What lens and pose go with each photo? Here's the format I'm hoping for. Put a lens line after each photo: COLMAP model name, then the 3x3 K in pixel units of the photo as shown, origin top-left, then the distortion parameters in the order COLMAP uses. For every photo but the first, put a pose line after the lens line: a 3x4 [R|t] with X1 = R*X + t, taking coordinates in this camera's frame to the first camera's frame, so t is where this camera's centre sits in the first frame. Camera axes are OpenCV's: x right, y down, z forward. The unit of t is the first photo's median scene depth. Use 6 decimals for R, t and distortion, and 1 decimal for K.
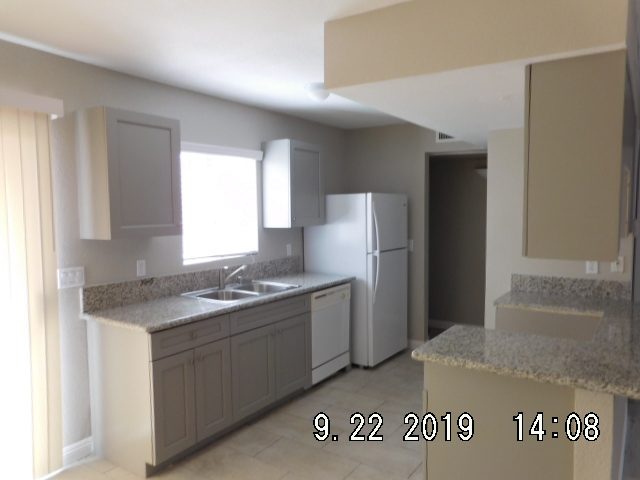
lens RADIAL K [[482.8, 0, 315.5], [0, 482.8, 245.0], [0, 0, 1]] dist [-0.001332, 0.024590]
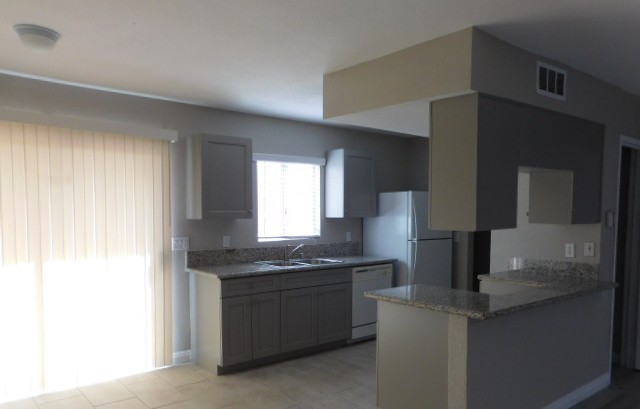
lens RADIAL K [[482.6, 0, 314.4], [0, 482.6, 244.5], [0, 0, 1]] dist [-0.037910, -0.001935]
pose [[0.957062, 0.030744, -0.288250, 0.319262], [-0.033108, 0.999446, -0.003329, 0.054874], [0.287988, 0.012729, 0.957550, -0.321672]]
